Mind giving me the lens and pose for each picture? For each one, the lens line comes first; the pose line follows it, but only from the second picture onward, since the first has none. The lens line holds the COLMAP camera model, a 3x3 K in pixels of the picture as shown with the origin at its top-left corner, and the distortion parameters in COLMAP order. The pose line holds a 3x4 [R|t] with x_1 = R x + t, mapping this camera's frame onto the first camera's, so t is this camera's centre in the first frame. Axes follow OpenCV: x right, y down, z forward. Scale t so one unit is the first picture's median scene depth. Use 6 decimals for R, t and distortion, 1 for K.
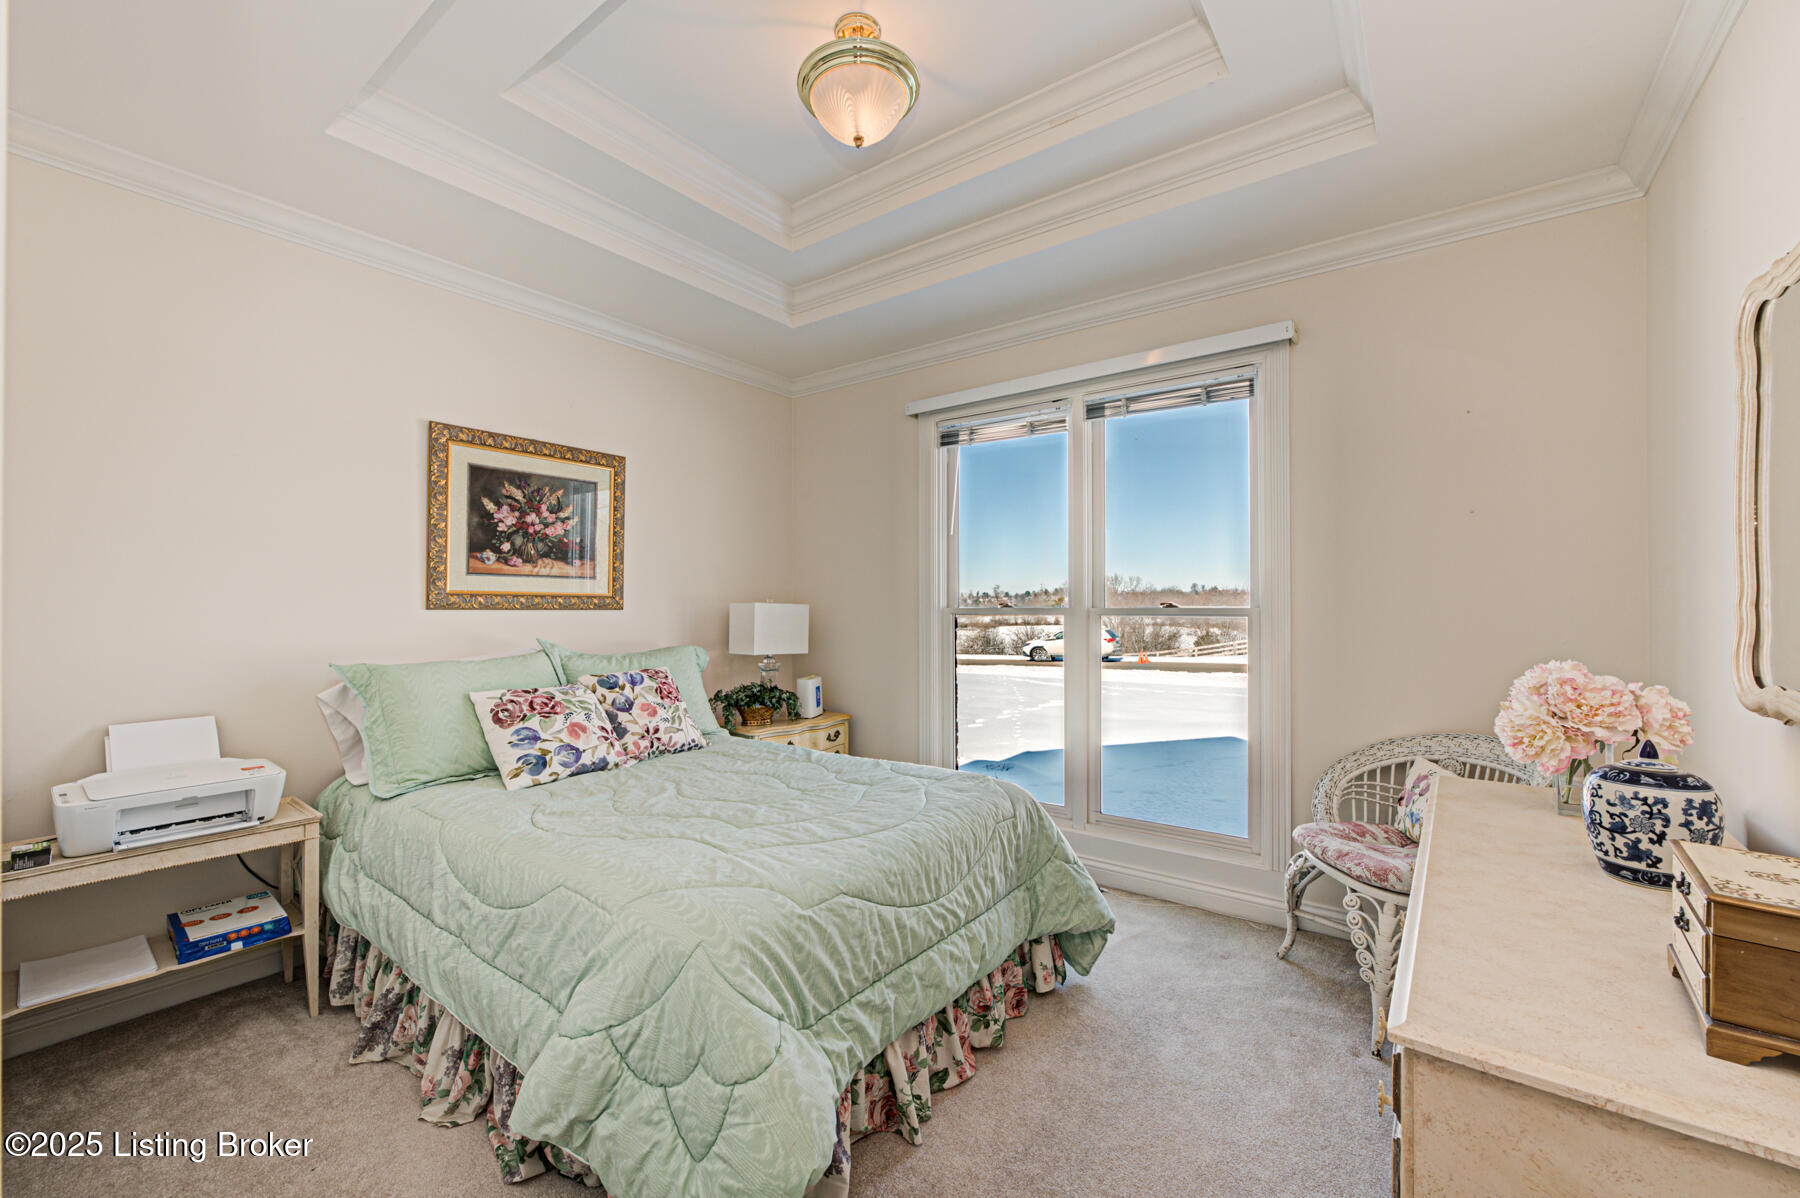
lens RADIAL K [[712.9, 0, 893.0], [0, 712.9, 601.5], [0, 0, 1]] dist [-0.027608, 0.006248]
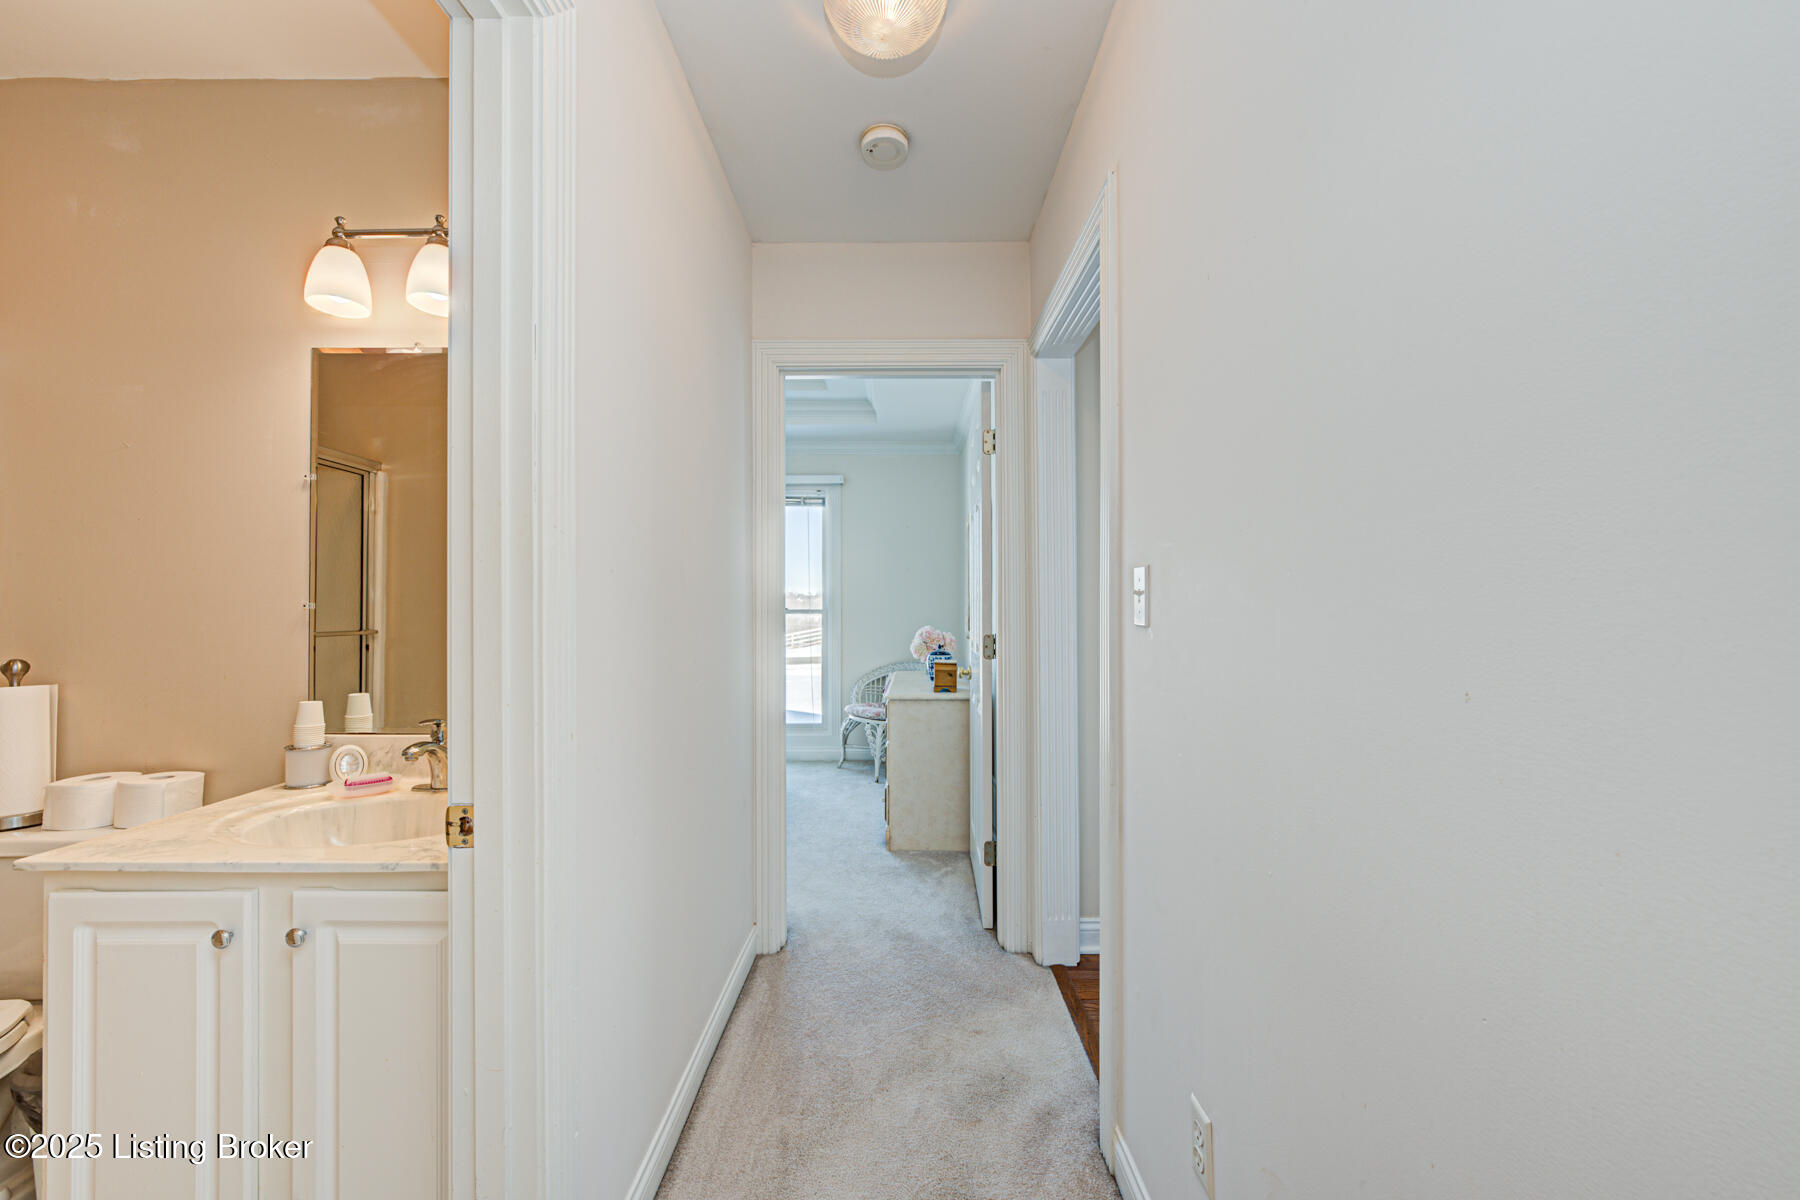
lens RADIAL K [[712.9, 0, 893.0], [0, 712.9, 602.5], [0, 0, 1]] dist [-0.027608, 0.006248]
pose [[0.802856, 0.002989, 0.596165, -0.767429], [0.001033, 0.999979, -0.006405, 0.003562], [-0.596172, 0.005758, 0.802836, -1.062469]]
